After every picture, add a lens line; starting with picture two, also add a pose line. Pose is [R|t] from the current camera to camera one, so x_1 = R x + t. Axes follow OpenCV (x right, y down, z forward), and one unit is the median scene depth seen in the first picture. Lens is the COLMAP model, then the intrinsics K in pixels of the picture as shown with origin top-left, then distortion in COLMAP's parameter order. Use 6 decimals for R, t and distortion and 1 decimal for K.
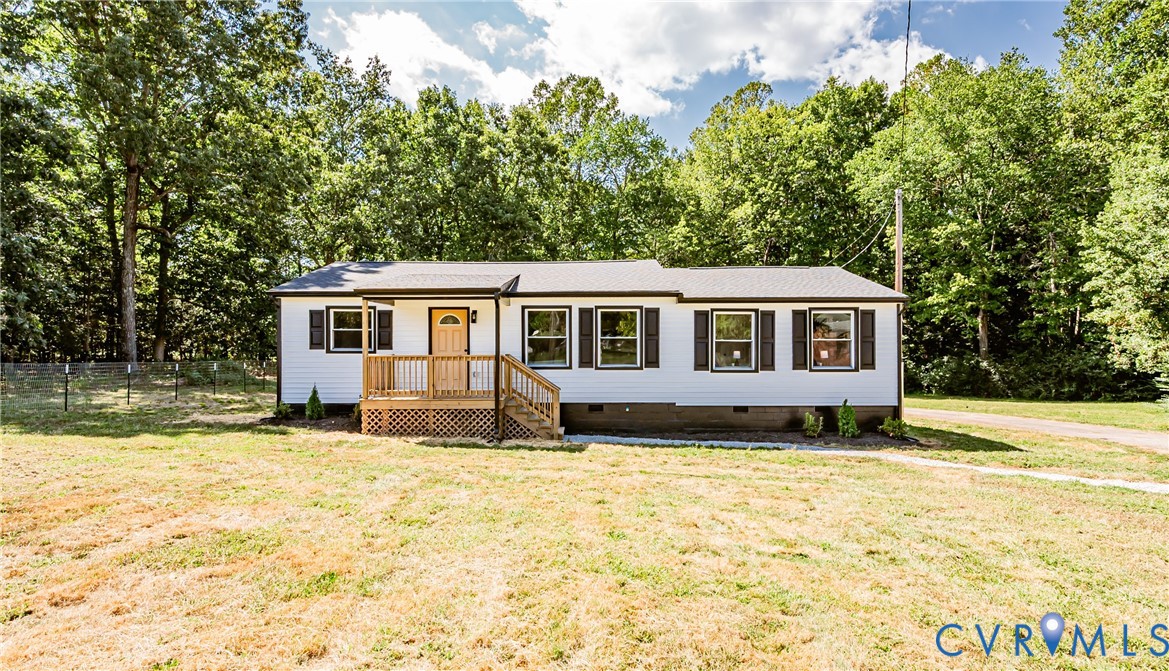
lens RADIAL K [[550.2, 0, 584.5], [0, 550.2, 335.5], [0, 0, 1]] dist [-0.000409, 0.000136]
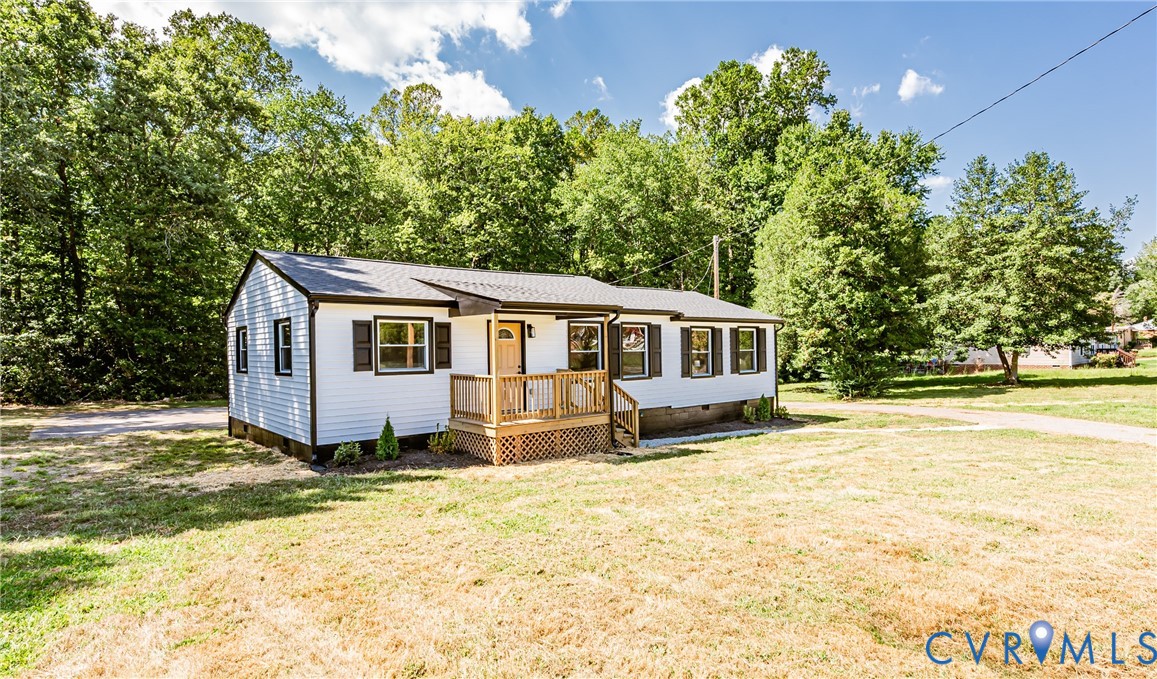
lens RADIAL K [[563.2, 0, 578.5], [0, 563.2, 339.5], [0, 0, 1]] dist [0.017437, -0.000006]
pose [[0.790132, -0.000057, 0.612937, -0.733119], [-0.001190, 0.999998, 0.001626, -0.021041], [-0.612936, -0.002014, 0.790130, 0.174921]]
